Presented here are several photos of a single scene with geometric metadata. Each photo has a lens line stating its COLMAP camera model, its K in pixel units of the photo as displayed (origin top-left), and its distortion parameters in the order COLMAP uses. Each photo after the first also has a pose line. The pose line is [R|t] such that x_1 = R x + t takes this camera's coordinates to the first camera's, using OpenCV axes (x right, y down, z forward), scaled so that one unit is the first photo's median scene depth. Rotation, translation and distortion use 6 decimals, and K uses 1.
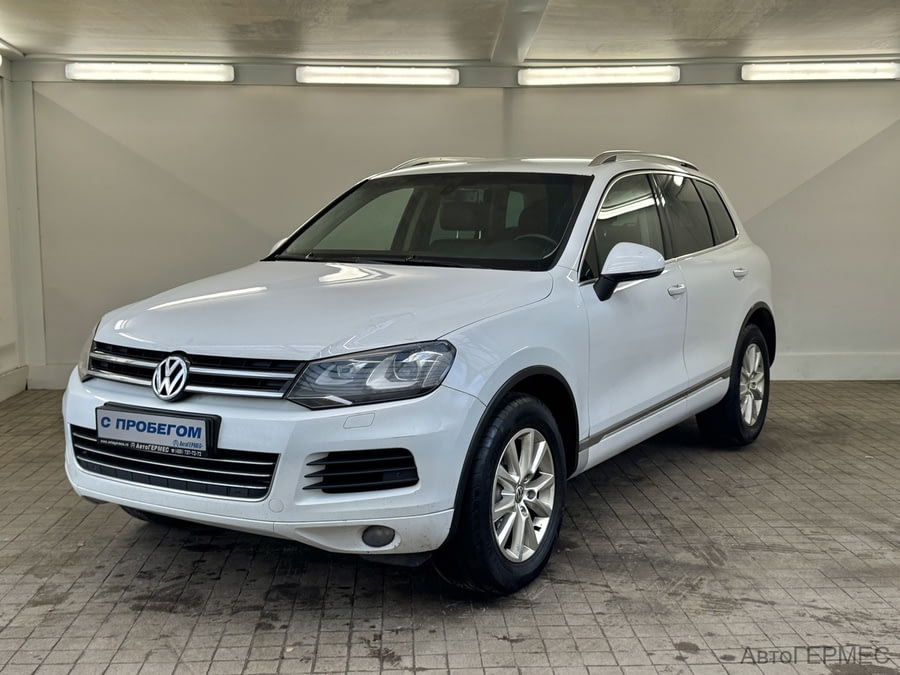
lens RADIAL K [[1069.8, 0, 449.3], [0, 1069.8, 338.5], [0, 0, 1]] dist [0.030570, 0.000000]
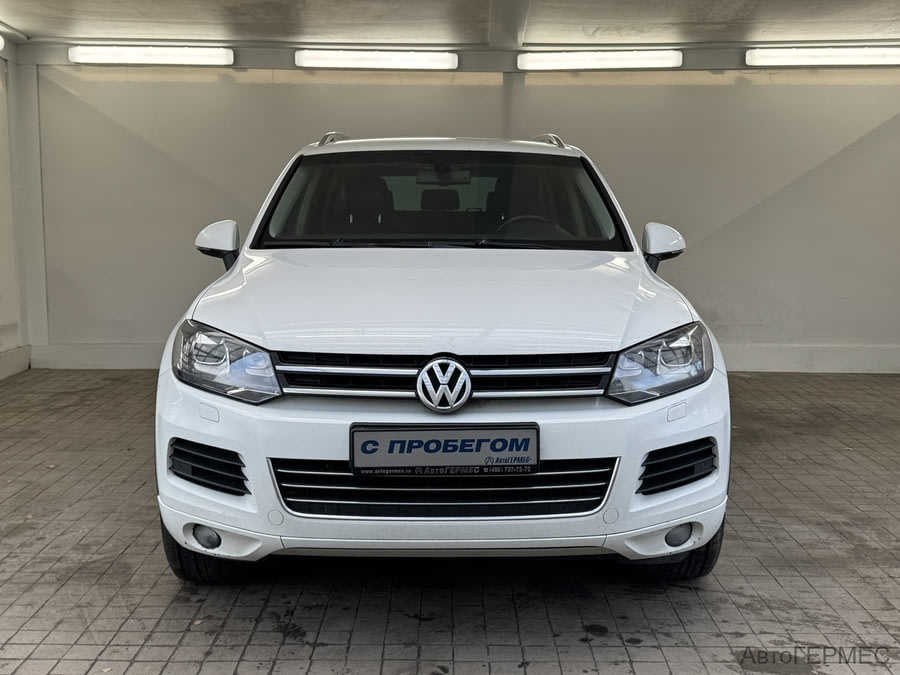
lens RADIAL K [[1071.9, 0, 451.3], [0, 1071.9, 337.2], [0, 0, 1]] dist [0.020126, 0.000000]
pose [[0.998767, 0.014896, -0.047364, 0.061350], [-0.014627, 0.999875, 0.006011, 0.006861], [0.047447, -0.005311, 0.998860, 0.005397]]
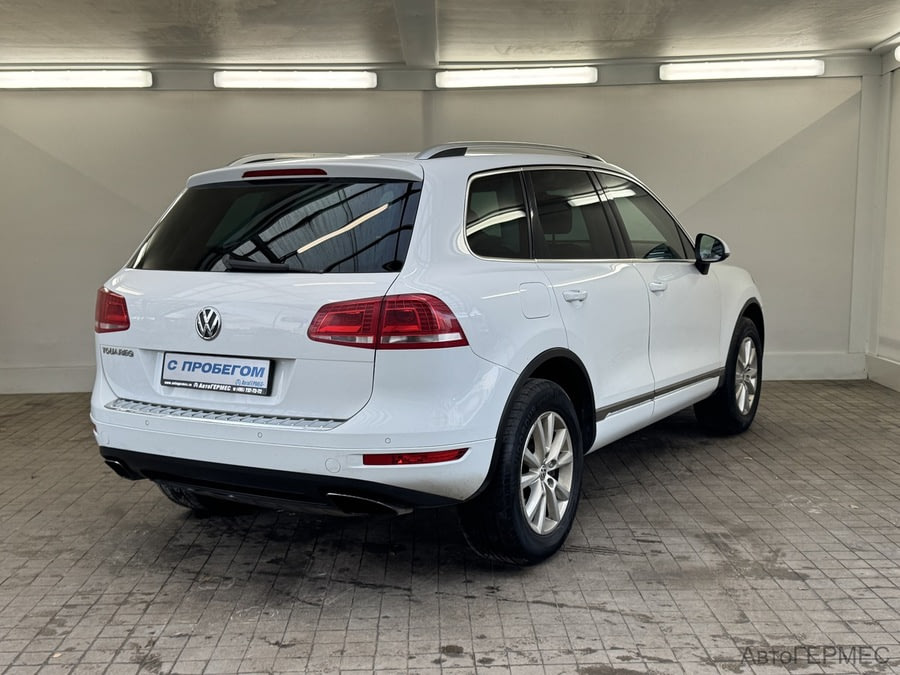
lens RADIAL K [[1069.8, 0, 455.0], [0, 1069.8, 335.9], [0, 0, 1]] dist [0.030570, 0.000000]
pose [[0.999742, -0.007445, -0.021480, 0.116152], [0.007382, 0.999968, -0.003041, -0.001514], [0.021502, 0.002882, 0.999765, 0.000265]]
